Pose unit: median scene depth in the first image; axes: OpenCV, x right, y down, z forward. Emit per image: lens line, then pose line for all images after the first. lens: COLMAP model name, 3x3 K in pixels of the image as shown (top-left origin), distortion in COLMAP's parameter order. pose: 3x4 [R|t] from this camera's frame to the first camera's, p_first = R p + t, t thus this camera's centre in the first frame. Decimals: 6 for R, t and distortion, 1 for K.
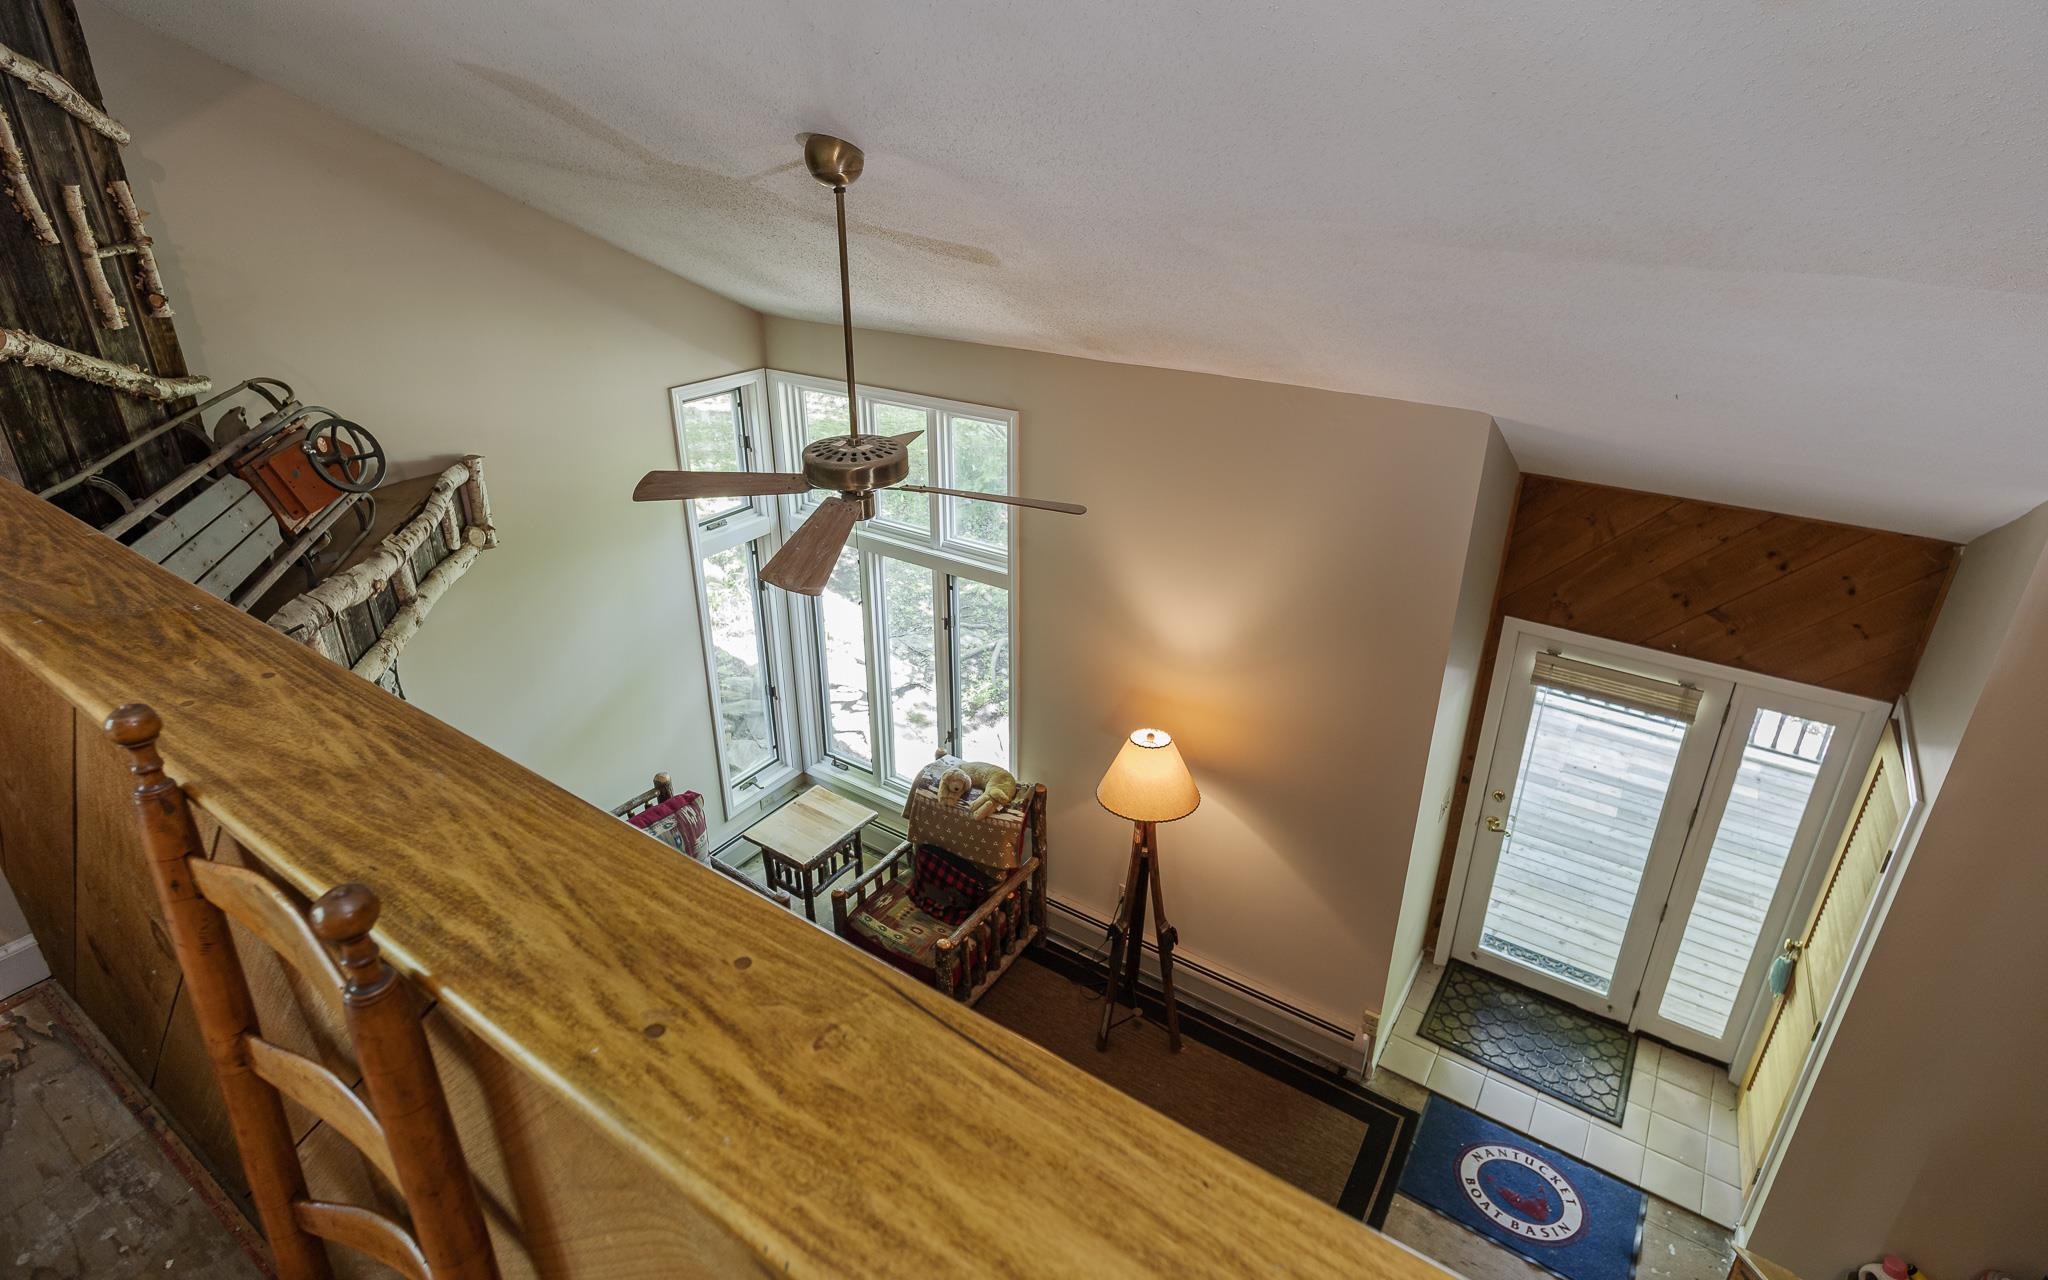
lens RADIAL K [[1057.6, 0, 998.0], [0, 1057.6, 567.9], [0, 0, 1]] dist [0.002571, -0.000645]
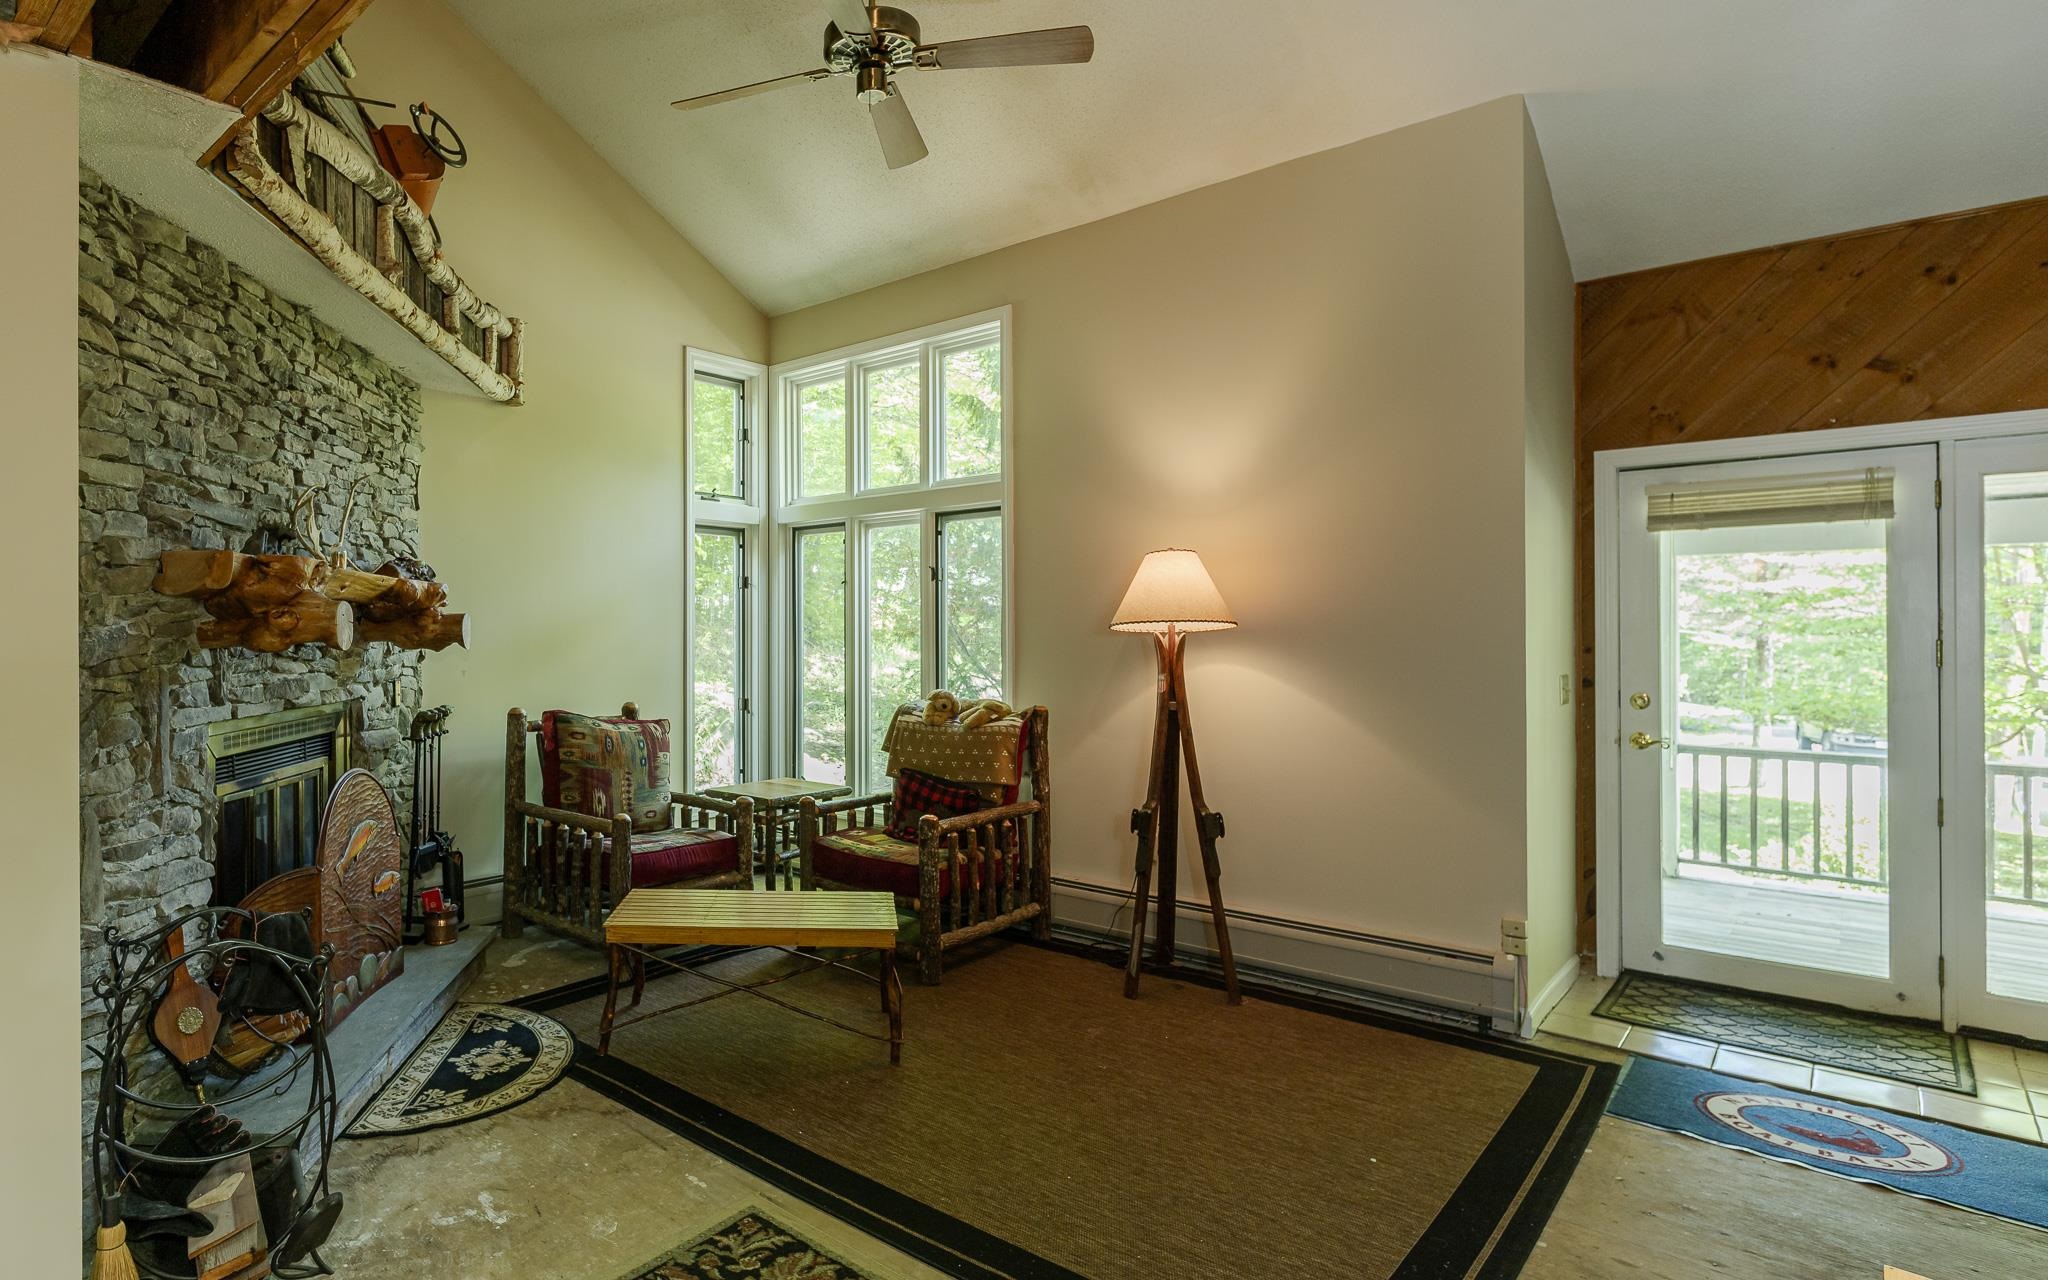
lens RADIAL K [[1057.6, 0, 747.5], [0, 1057.6, 622.7], [0, 0, 1]] dist [0.002571, -0.000645]
pose [[0.979156, 0.002355, -0.203096, -0.020967], [-0.084269, 0.914519, -0.395669, 0.525546], [0.184804, 0.404536, 0.895655, 0.138728]]
